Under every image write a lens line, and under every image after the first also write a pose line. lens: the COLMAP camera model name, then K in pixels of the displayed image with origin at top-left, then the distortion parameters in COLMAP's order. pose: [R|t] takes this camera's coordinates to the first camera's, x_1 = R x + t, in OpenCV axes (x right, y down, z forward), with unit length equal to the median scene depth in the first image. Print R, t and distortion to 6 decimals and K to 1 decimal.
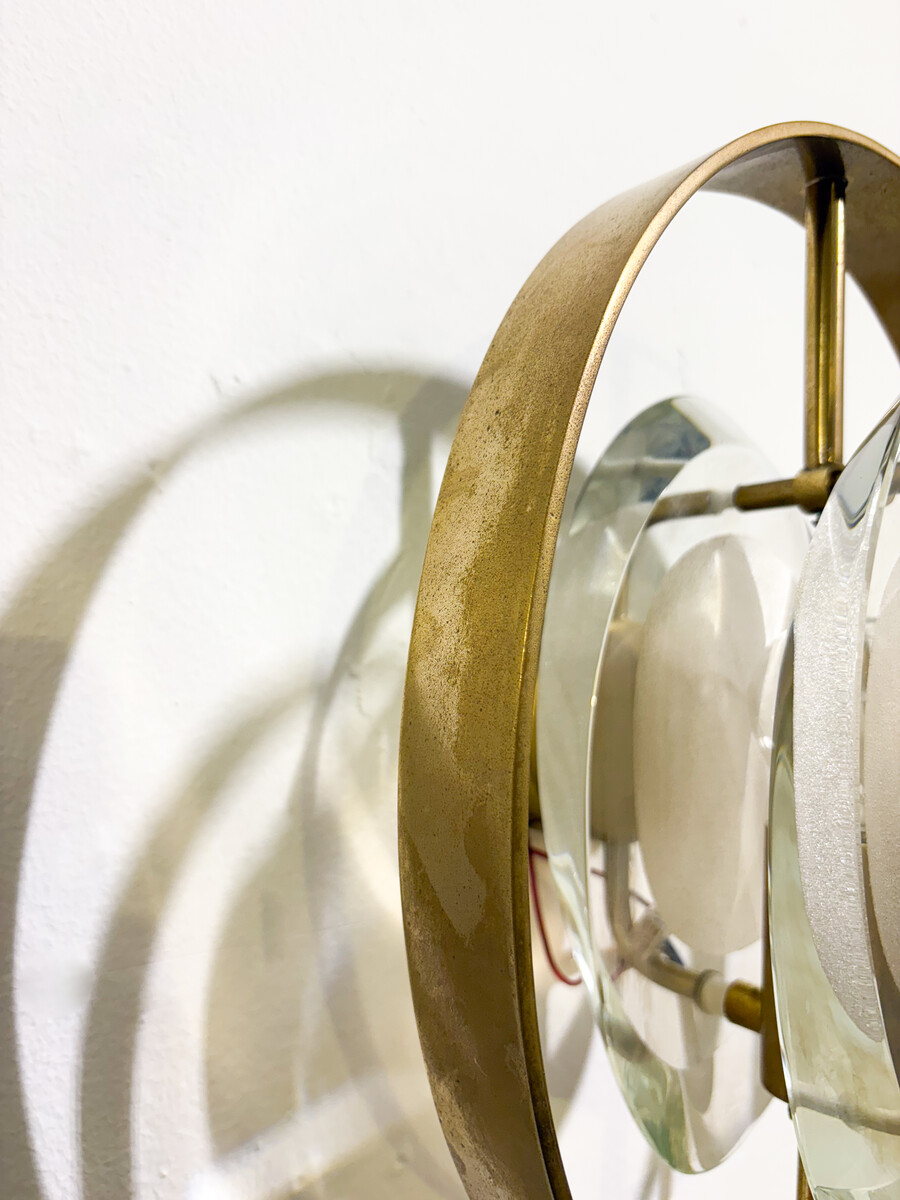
lens RADIAL K [[956.8, 0, 450.0], [0, 956.8, 600.0], [0, 0, 1]] dist [0.003097, -0.002221]
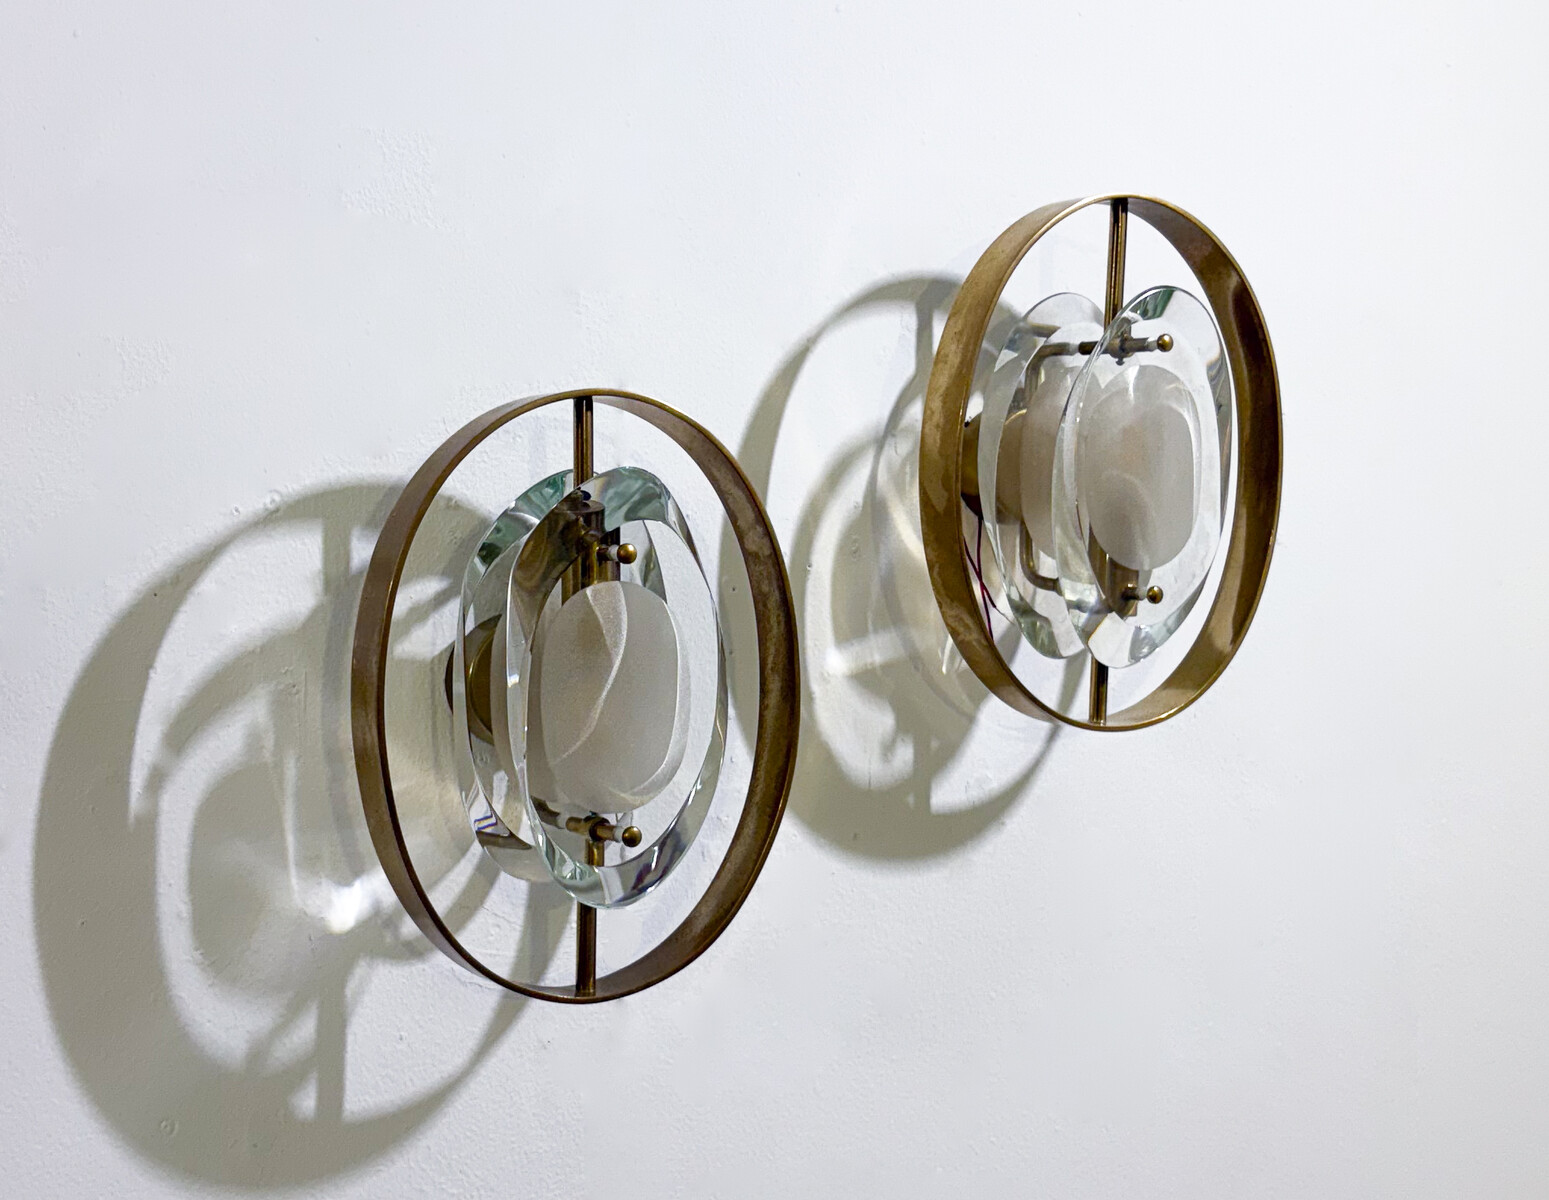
lens RADIAL K [[2214.2, 0, 774.5], [0, 2214.2, 600.0], [0, 0, 1]] dist [0.285909, -0.051945]
pose [[0.995516, 0.006250, -0.094387, 0.103845], [0.004269, 0.993830, 0.110833, -0.106663], [0.094497, -0.110739, 0.989347, -4.047643]]
